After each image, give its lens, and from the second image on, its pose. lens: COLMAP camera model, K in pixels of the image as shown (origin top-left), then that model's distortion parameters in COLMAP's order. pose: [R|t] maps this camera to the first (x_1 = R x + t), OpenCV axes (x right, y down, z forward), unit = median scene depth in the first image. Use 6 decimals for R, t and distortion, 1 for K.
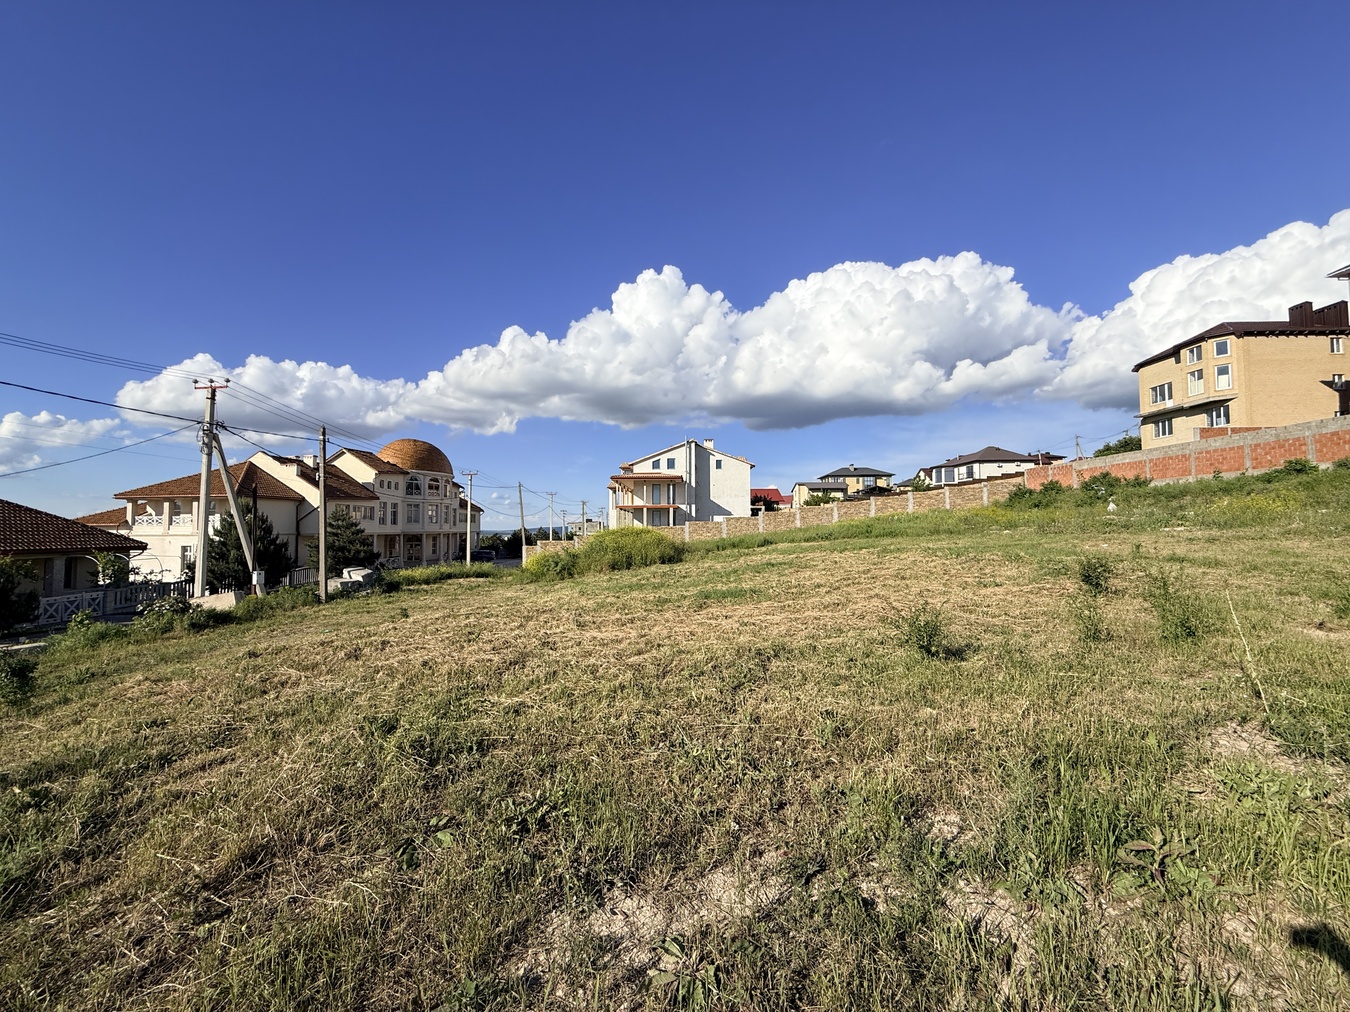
lens RADIAL K [[537.6, 0, 673.4], [0, 537.6, 507.0], [0, 0, 1]] dist [0.000336, 0.000048]
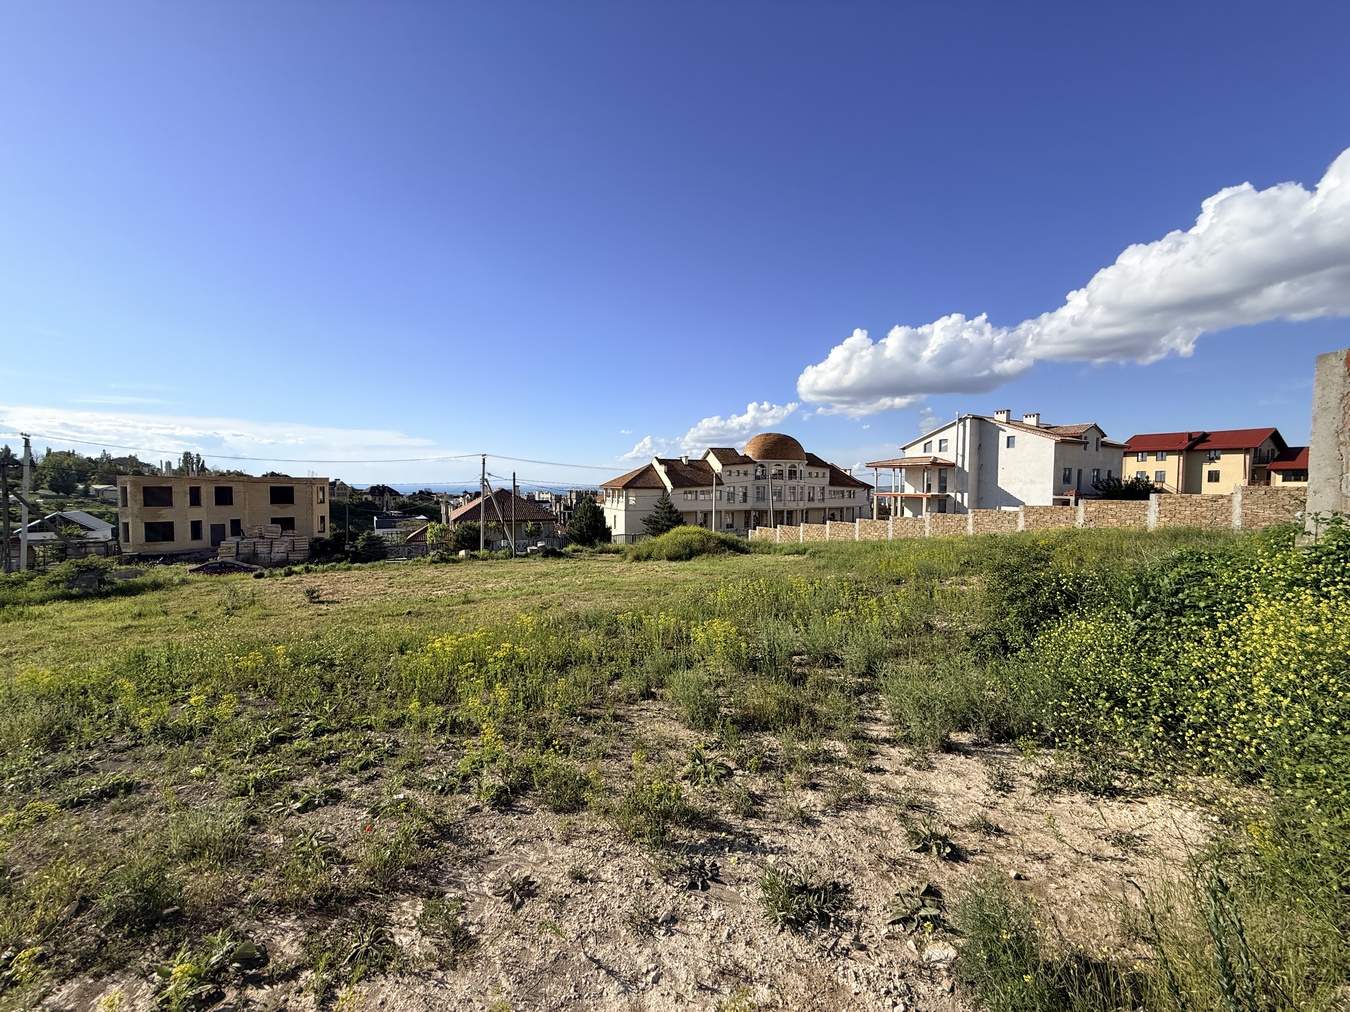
lens RADIAL K [[537.6, 0, 673.4], [0, 537.6, 507.0], [0, 0, 1]] dist [0.000336, 0.000048]
pose [[0.526713, 0.043832, -0.848913, 0.537814], [0.025822, 0.997384, 0.067519, -0.053720], [0.849651, -0.057484, 0.524203, 0.175366]]
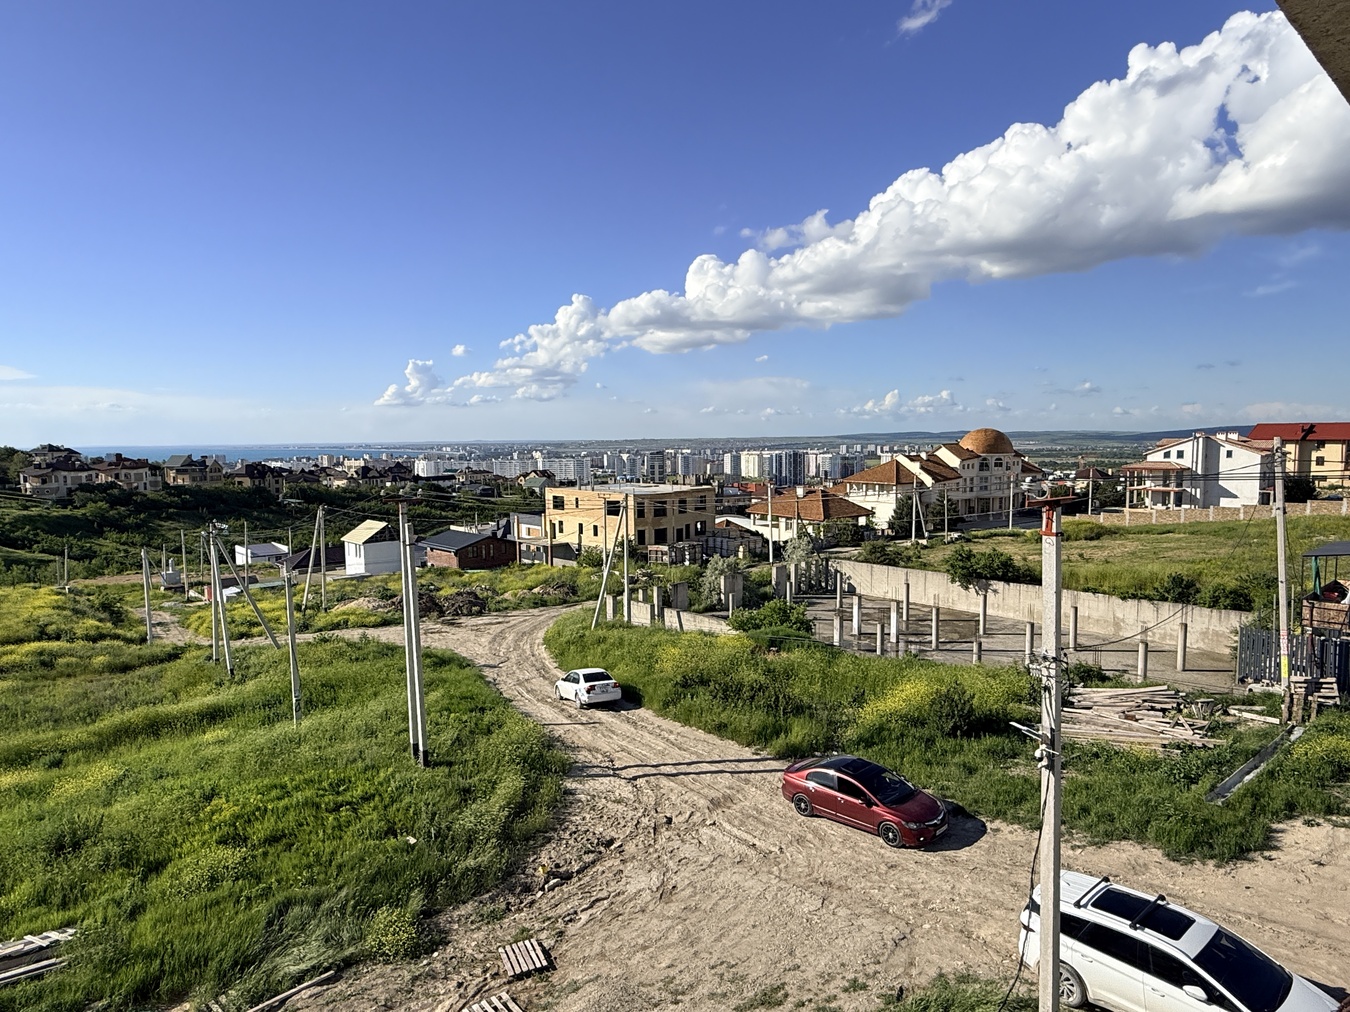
lens RADIAL K [[821.1, 0, 680.6], [0, 821.1, 508.7], [0, 0, 1]] dist [0.001746, 0.001022]
pose [[0.678473, 0.063498, -0.731876, 0.645115], [0.036400, 0.992128, 0.119821, -0.238592], [0.733723, -0.107935, 0.670820, -1.202248]]
